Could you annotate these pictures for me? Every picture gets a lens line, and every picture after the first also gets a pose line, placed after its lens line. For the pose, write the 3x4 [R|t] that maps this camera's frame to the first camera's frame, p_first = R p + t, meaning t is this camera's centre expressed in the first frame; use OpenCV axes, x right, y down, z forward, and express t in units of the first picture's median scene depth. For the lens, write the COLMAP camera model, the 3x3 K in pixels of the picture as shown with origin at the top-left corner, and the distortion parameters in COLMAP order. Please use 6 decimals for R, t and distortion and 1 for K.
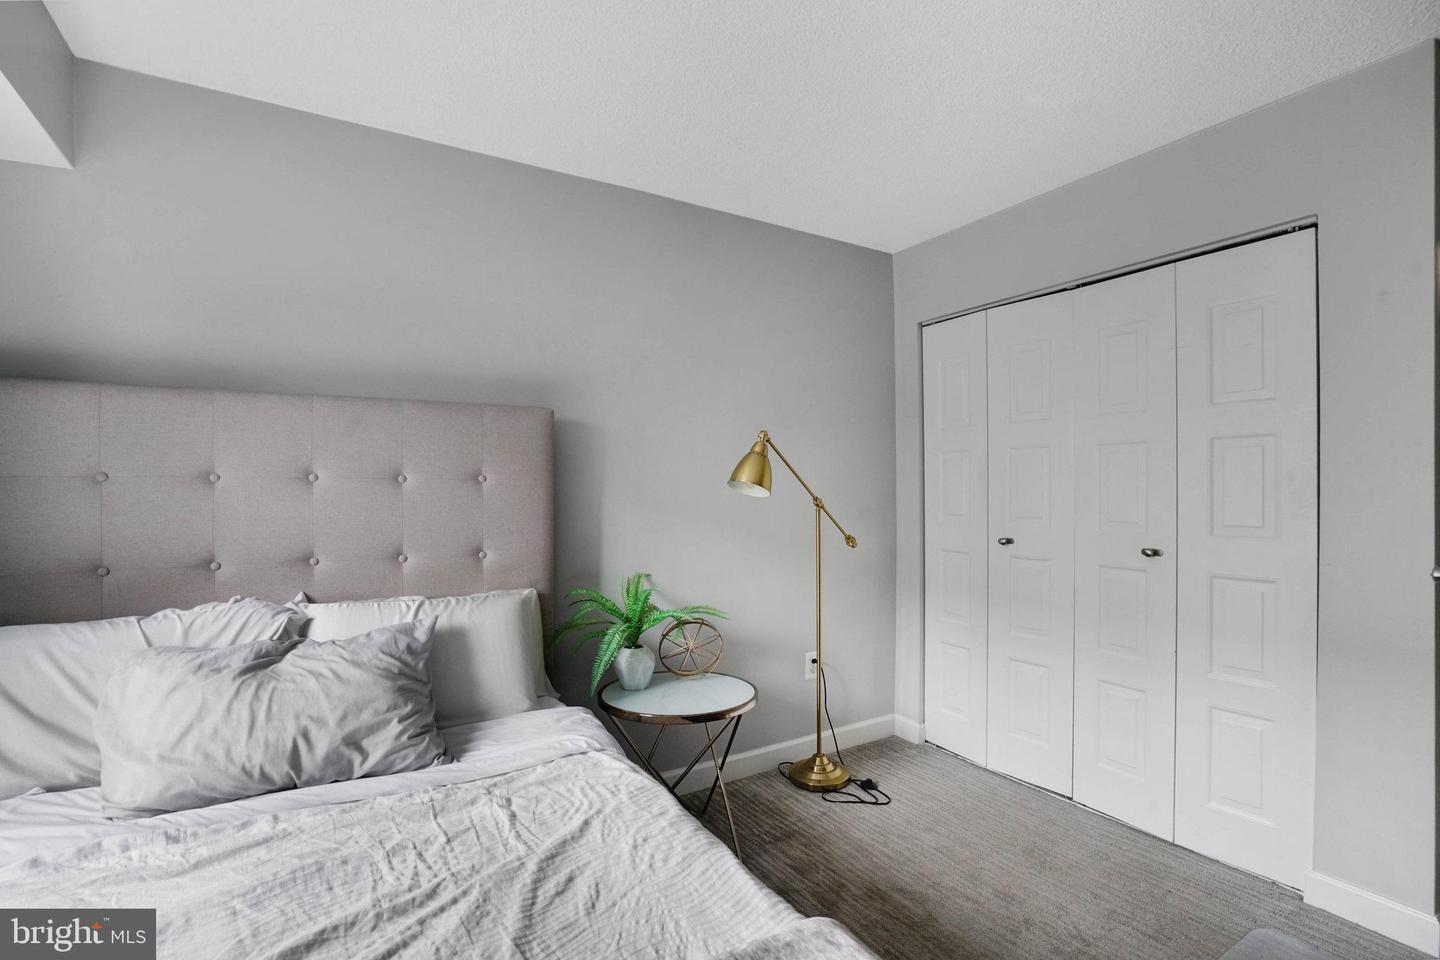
lens RADIAL K [[662.8, 0, 723.3], [0, 662.8, 491.2], [0, 0, 1]] dist [-0.029354, 0.001271]
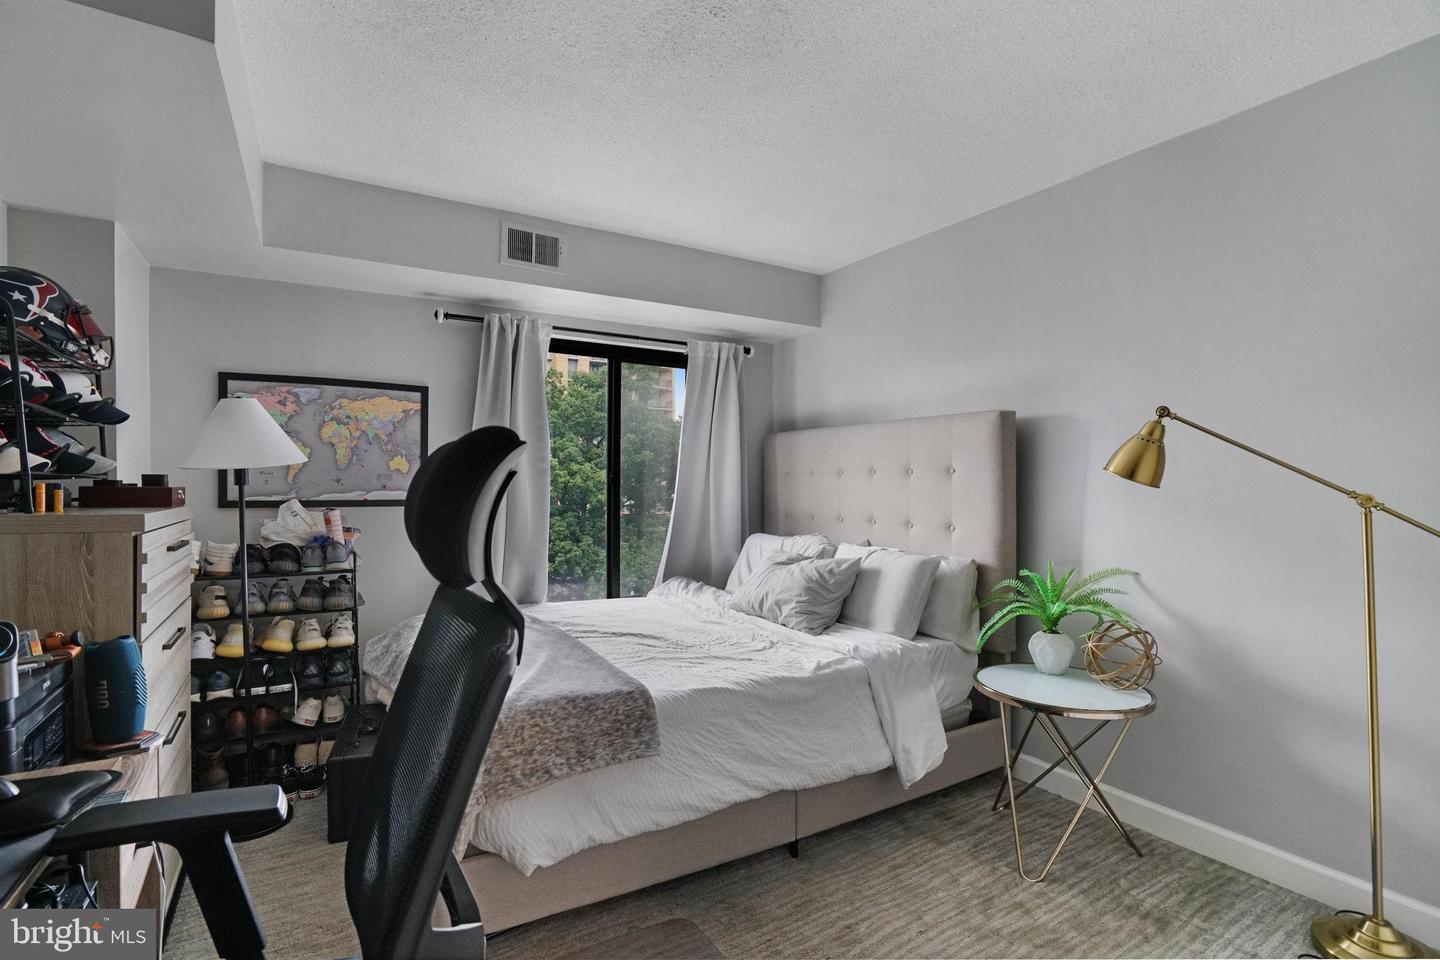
lens RADIAL K [[662.8, 0, 723.2], [0, 662.8, 471.3], [0, 0, 1]] dist [-0.029354, 0.001271]
pose [[0.029768, -0.010060, -0.999506, 1.403894], [-0.006190, 0.999928, -0.010248, -0.003492], [0.999538, 0.006492, 0.029704, 0.739943]]
